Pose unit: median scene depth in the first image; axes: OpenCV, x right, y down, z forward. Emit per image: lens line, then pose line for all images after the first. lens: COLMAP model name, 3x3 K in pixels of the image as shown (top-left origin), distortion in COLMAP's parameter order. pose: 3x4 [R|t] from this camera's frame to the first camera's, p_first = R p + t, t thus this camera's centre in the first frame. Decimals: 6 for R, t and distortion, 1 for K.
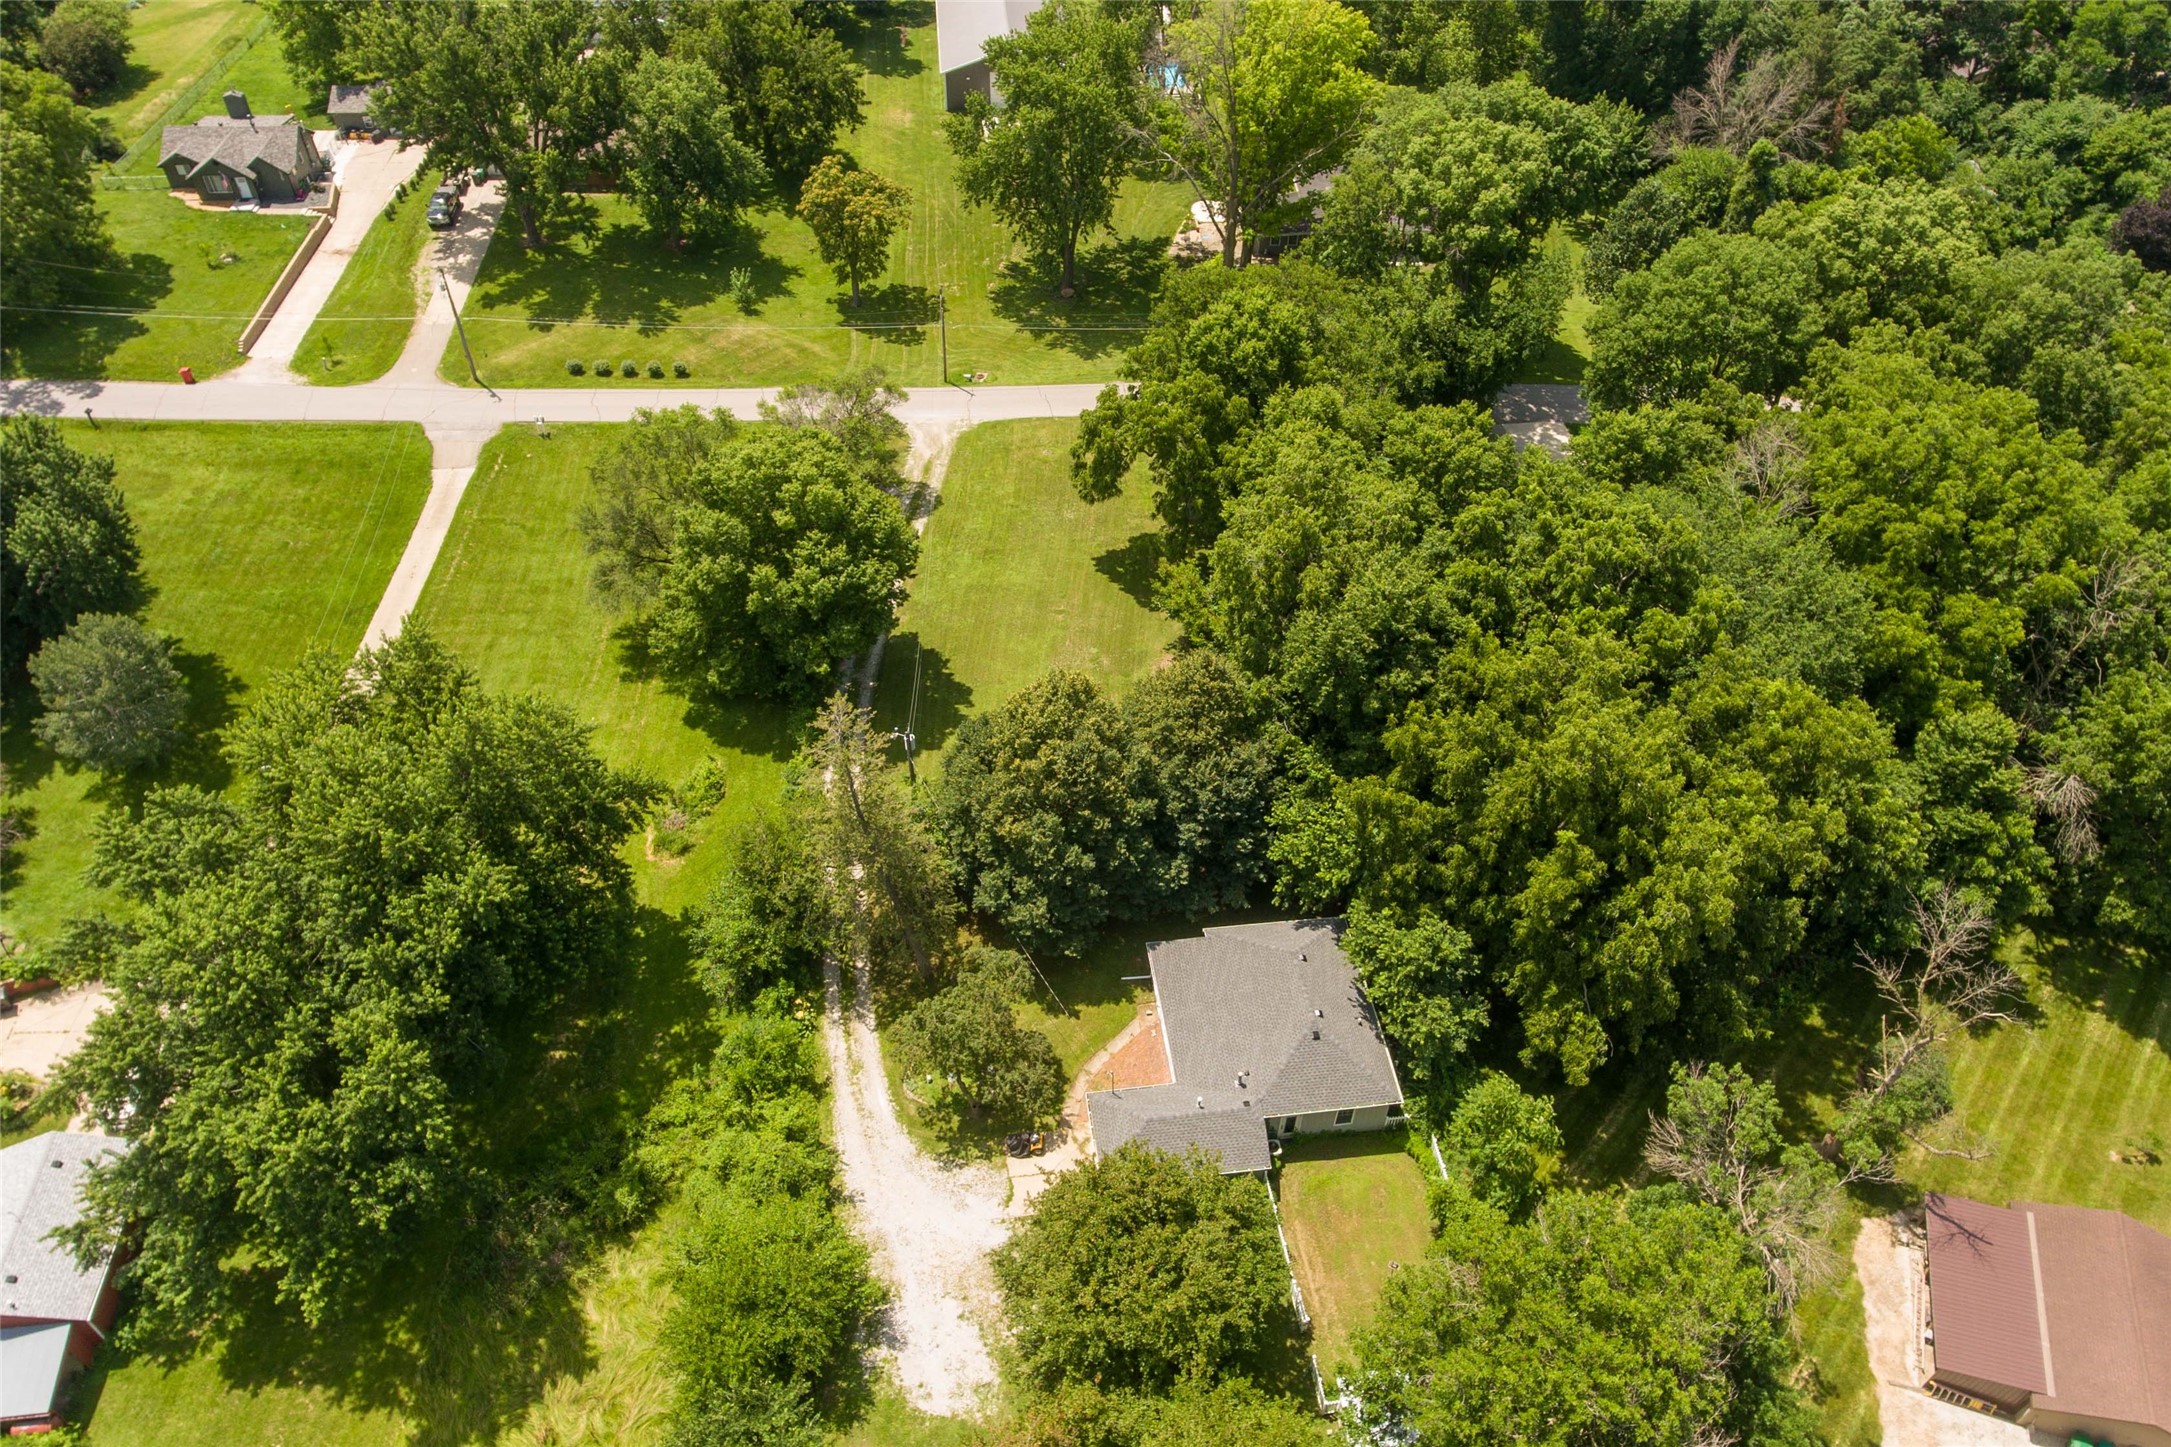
lens RADIAL K [[1552.7, 0, 1105.4], [0, 1552.7, 720.5], [0, 0, 1]] dist [-0.000172, 0.000945]
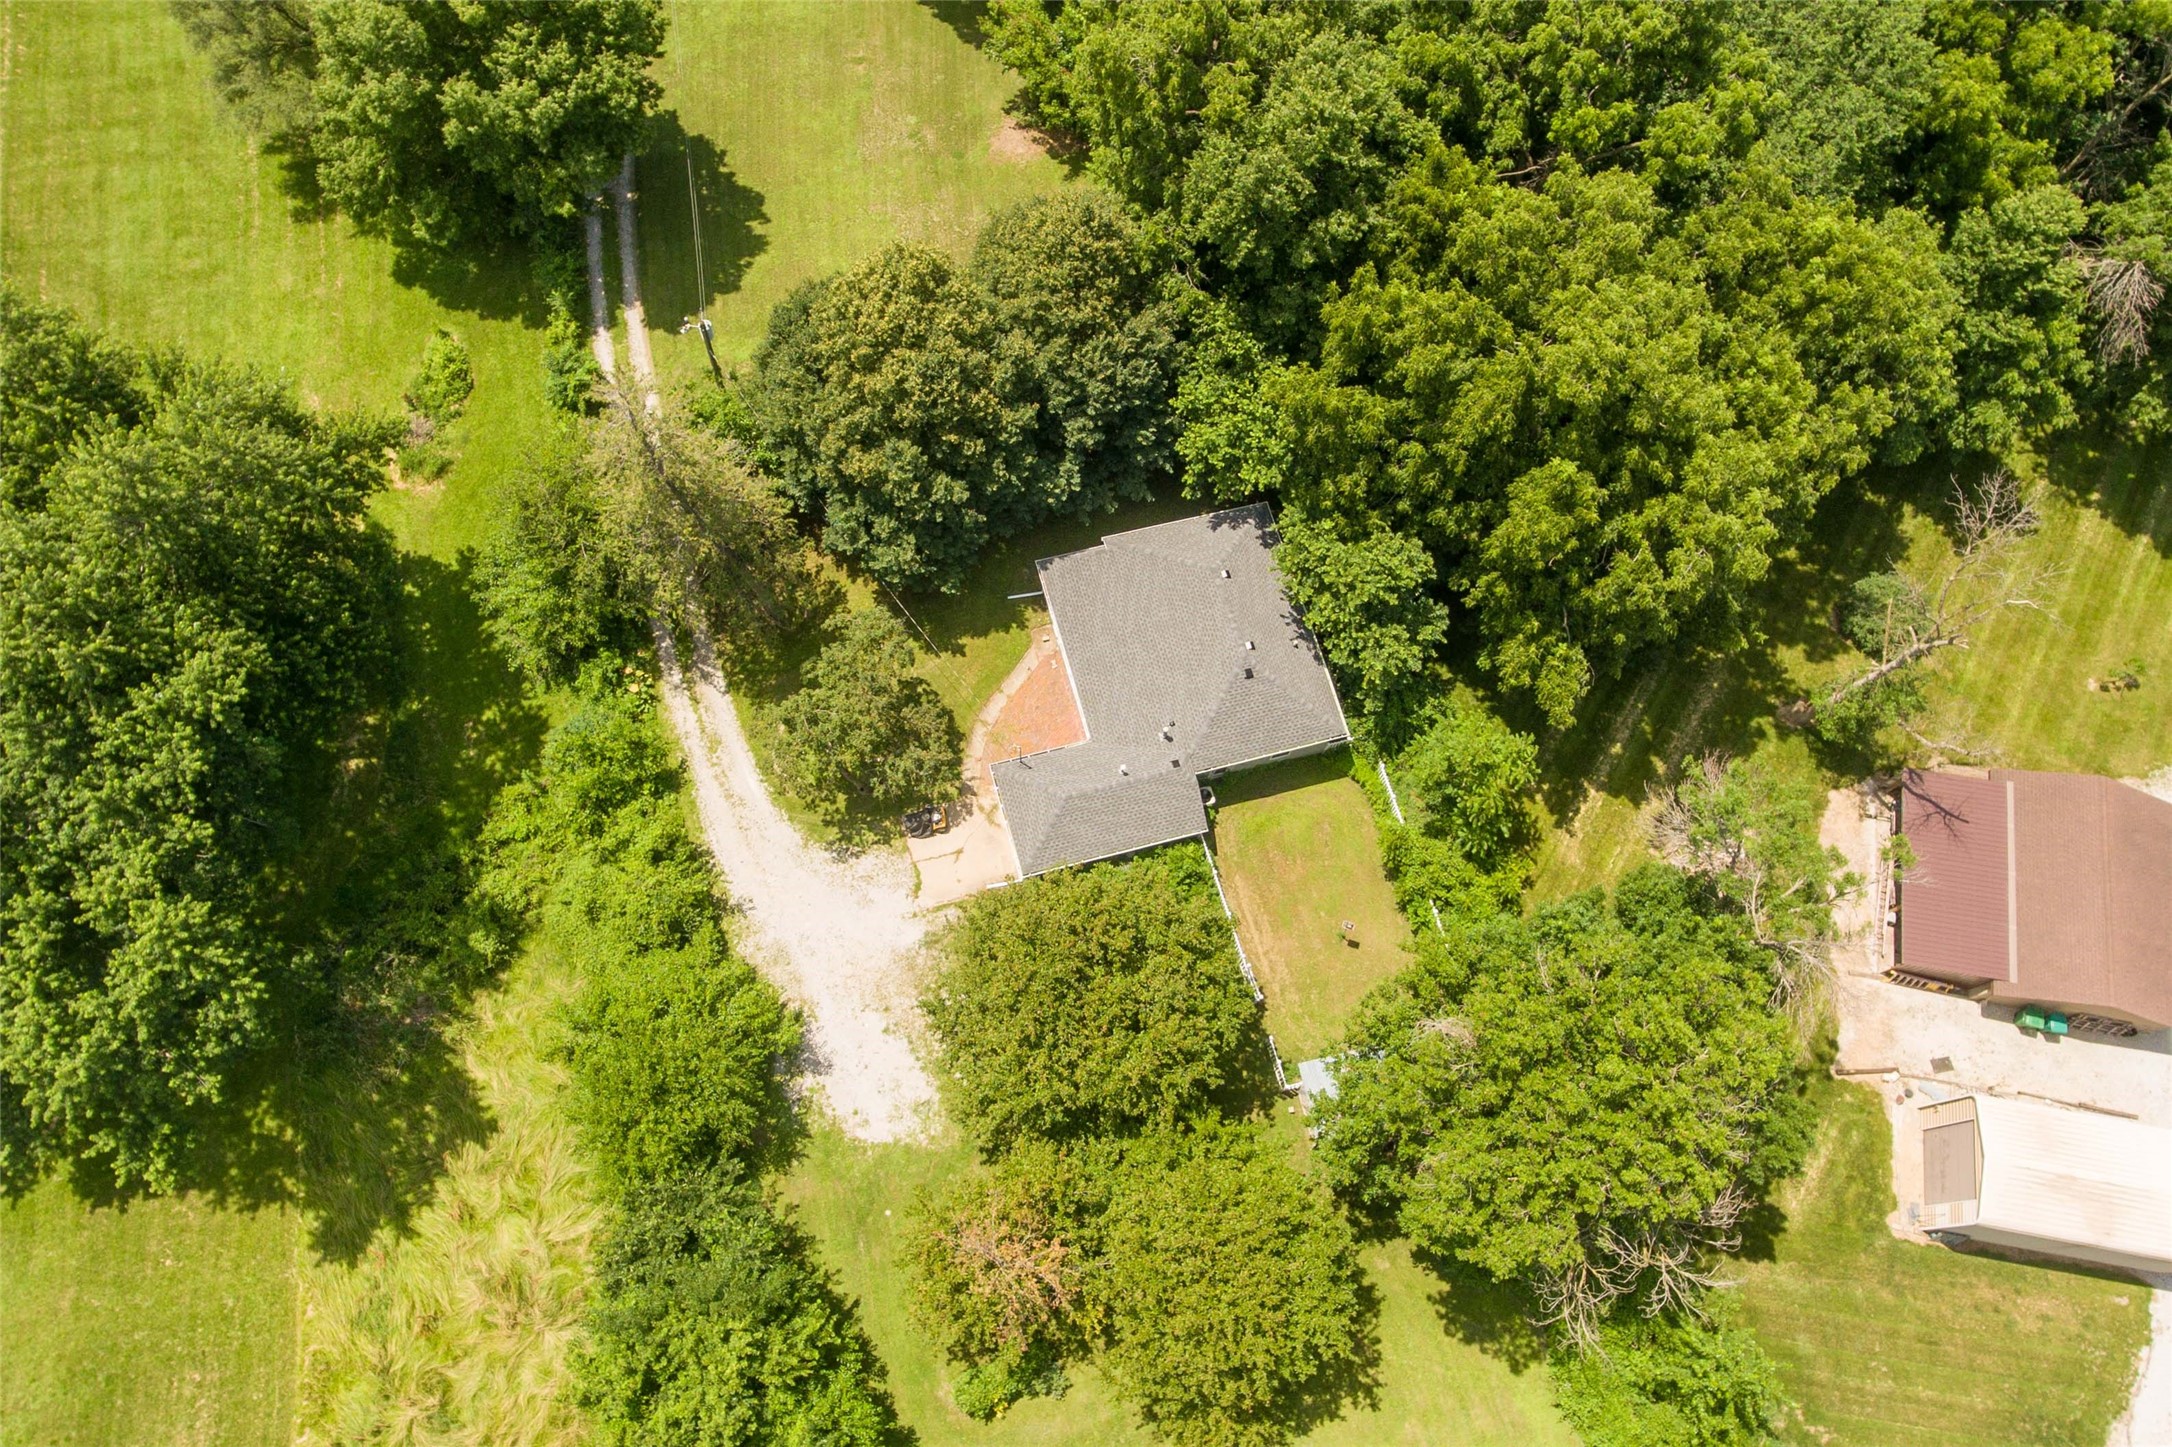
lens RADIAL K [[1639.6, 0, 1067.4], [0, 1639.6, 747.5], [0, 0, 1]] dist [-0.005505, 0.007403]
pose [[0.991006, -0.115807, 0.067046, -0.028374], [0.073312, 0.889021, 0.451959, -0.170179], [-0.111946, -0.442979, 0.889515, 0.174941]]
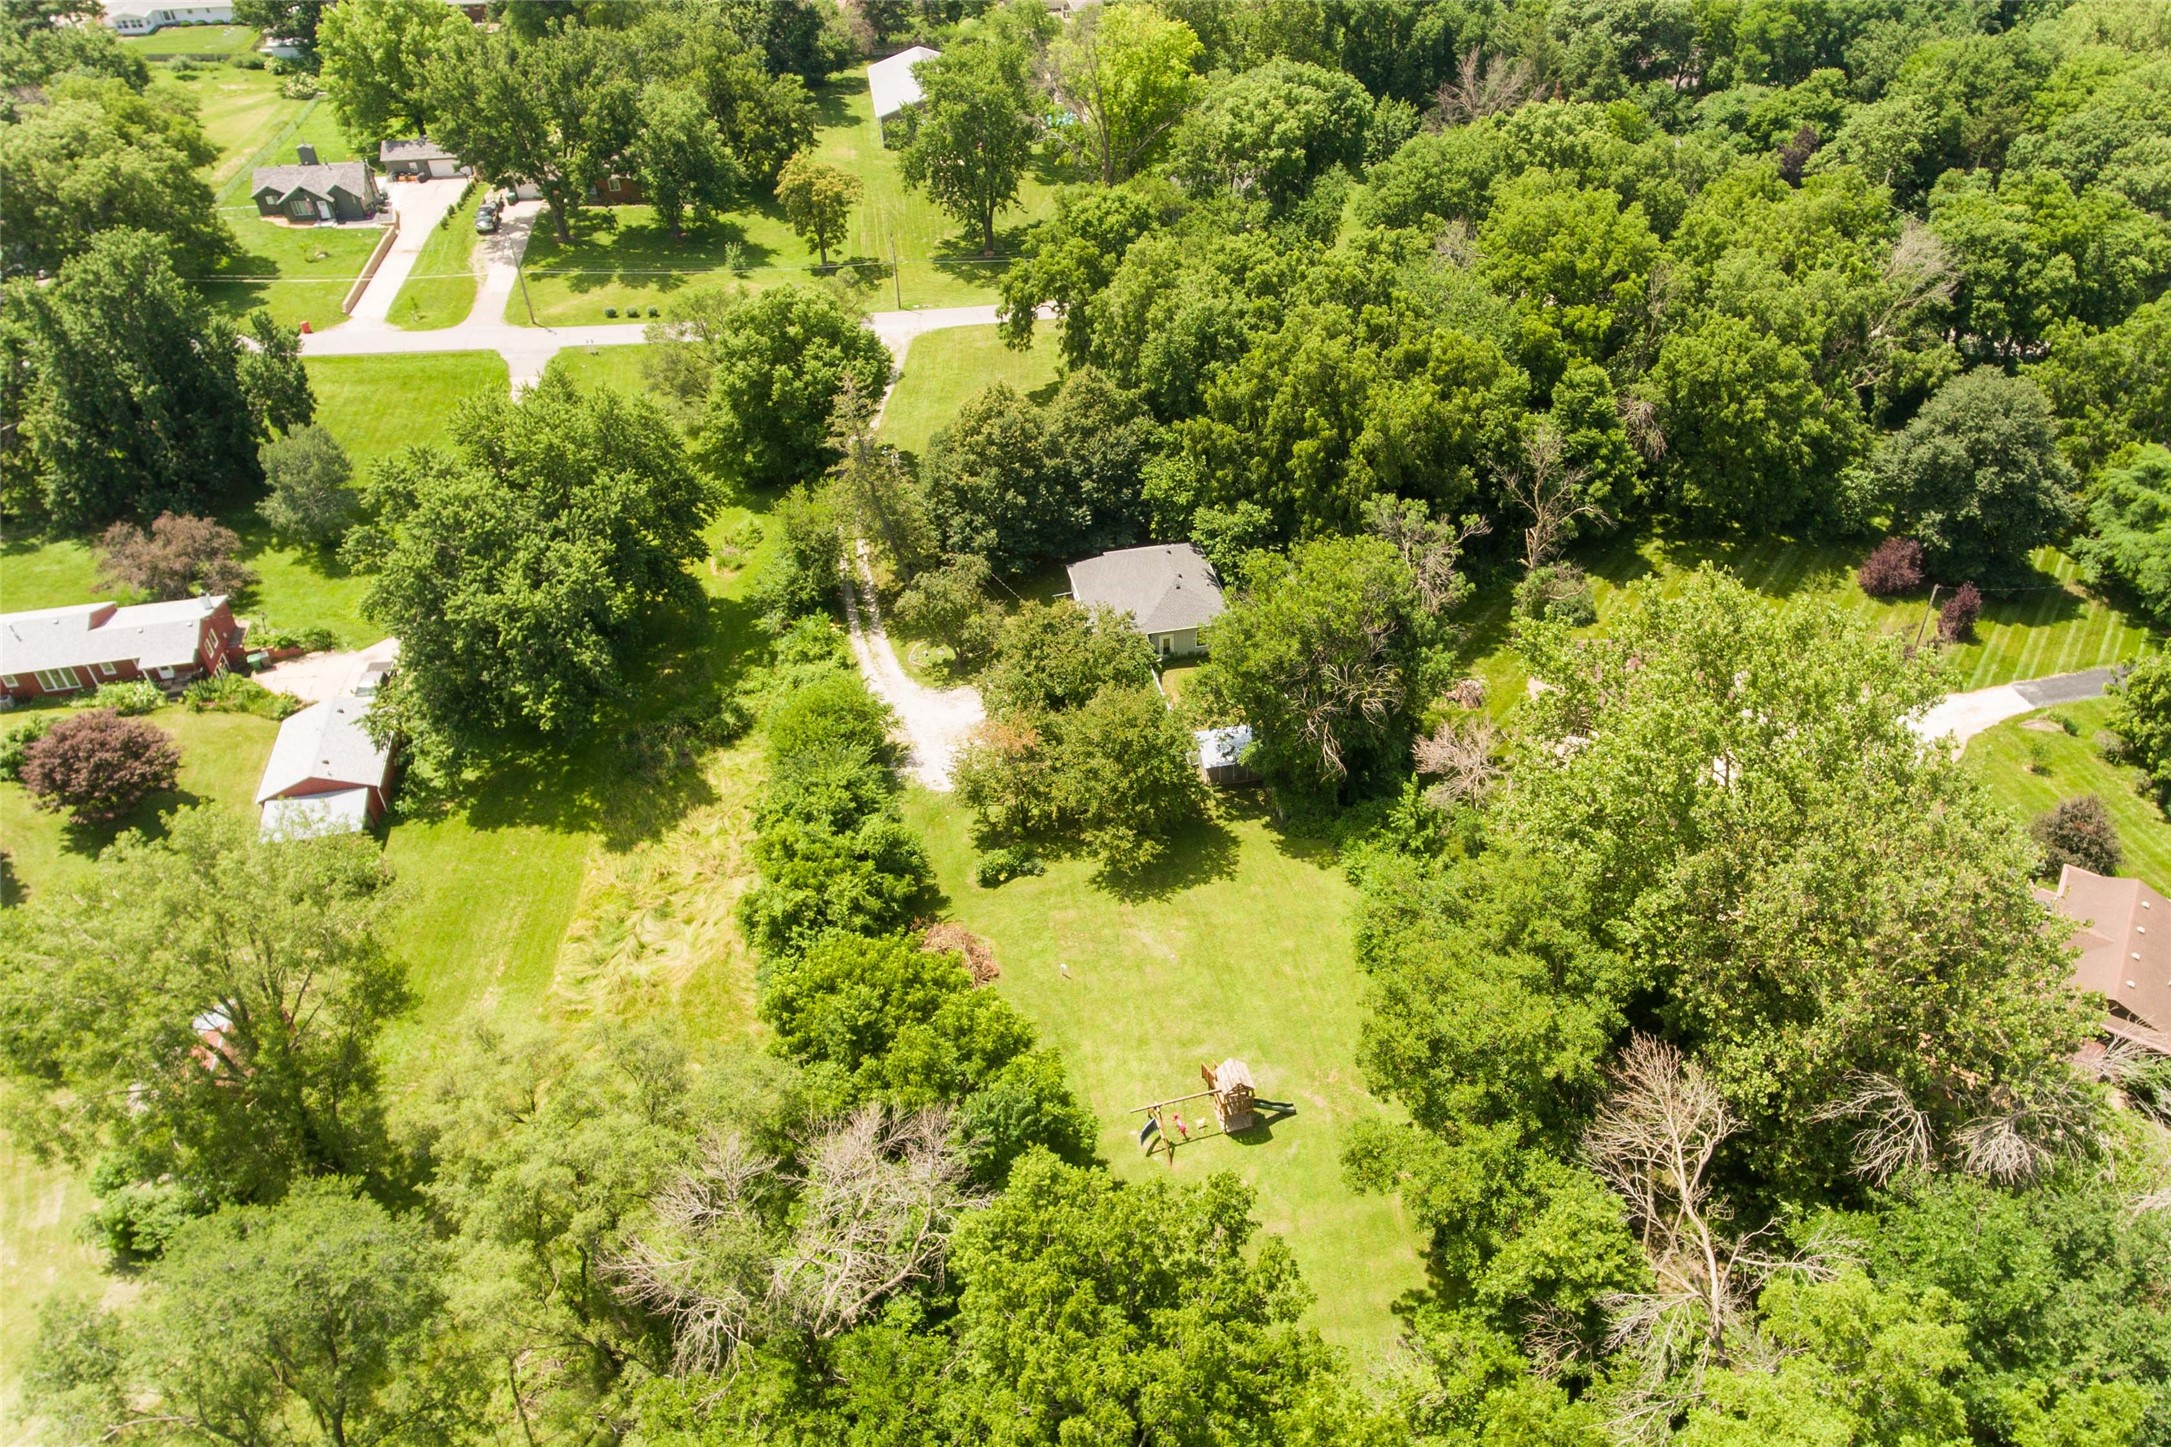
lens RADIAL K [[1557.3, 0, 1221.6], [0, 1557.3, 724.5], [0, 0, 1]] dist [-0.015778, 0.019140]
pose [[0.991776, -0.087442, 0.093453, 0.021409], [0.095511, 0.991735, -0.085671, 0.450127], [-0.085189, 0.093892, 0.991931, -0.490043]]
